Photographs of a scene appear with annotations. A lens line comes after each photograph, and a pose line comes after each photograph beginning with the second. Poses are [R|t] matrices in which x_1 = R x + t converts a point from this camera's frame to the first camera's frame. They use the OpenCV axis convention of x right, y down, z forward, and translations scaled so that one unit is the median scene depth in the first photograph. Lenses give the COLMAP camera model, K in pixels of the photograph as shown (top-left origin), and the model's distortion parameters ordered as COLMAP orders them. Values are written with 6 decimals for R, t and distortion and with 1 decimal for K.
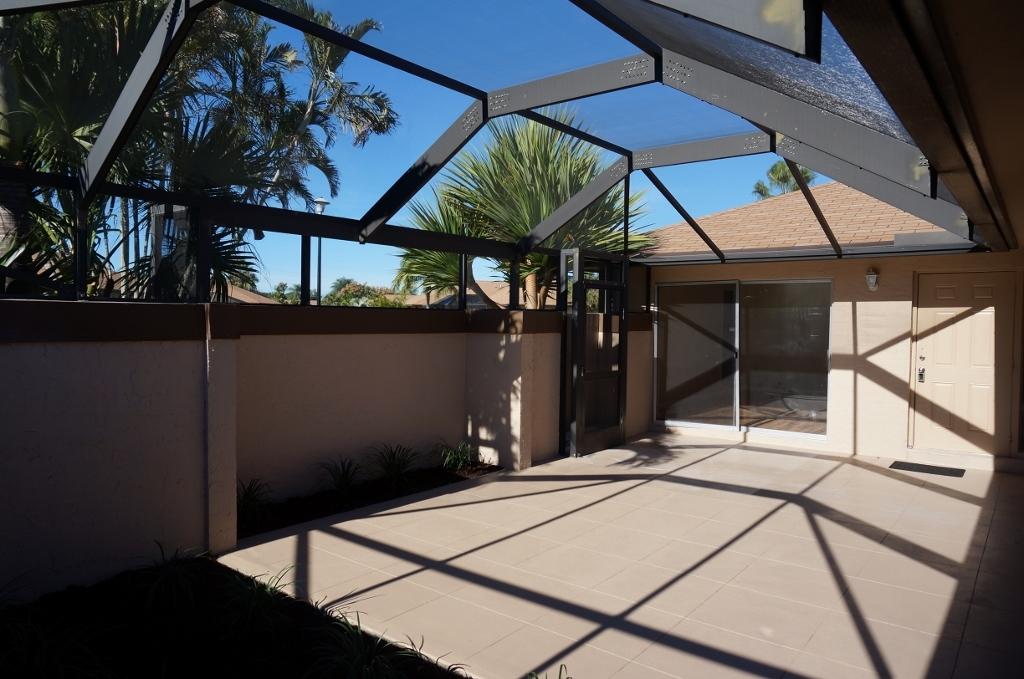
lens RADIAL K [[683.3, 0, 512.0], [0, 683.3, 339.5], [0, 0, 1]] dist [-0.004417, -0.000418]
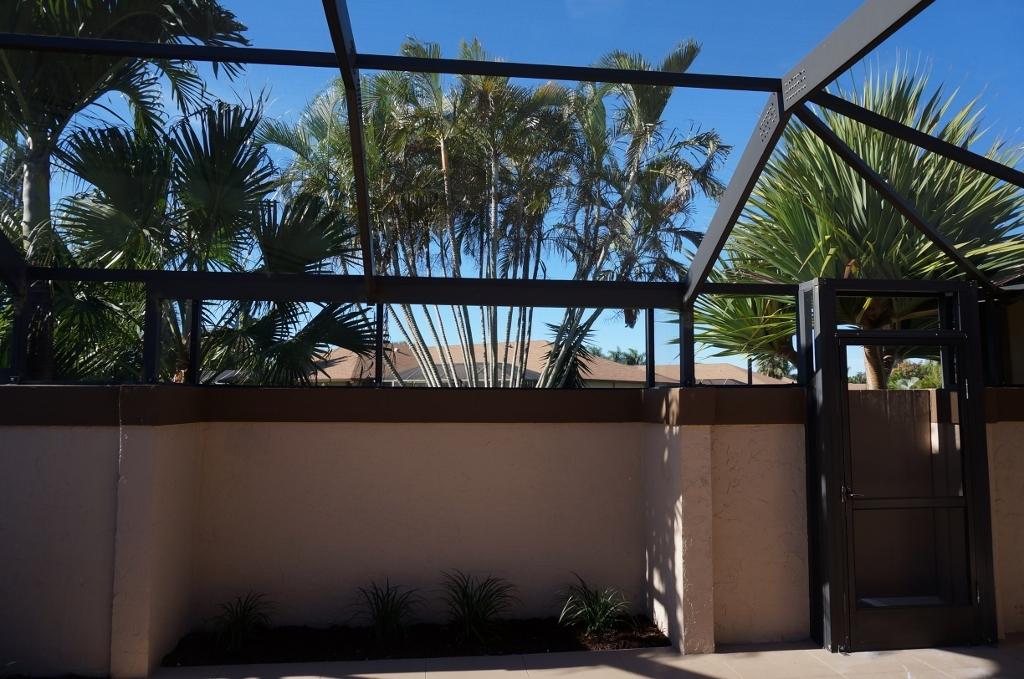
lens RADIAL K [[711.3, 0, 512.0], [0, 711.3, 339.5], [0, 0, 1]] dist [-0.005192, -0.000452]
pose [[0.710459, -0.070480, -0.700200, 0.324325], [-0.015726, 0.993134, -0.115922, -0.006569], [0.703562, 0.093369, 0.704473, 0.390713]]
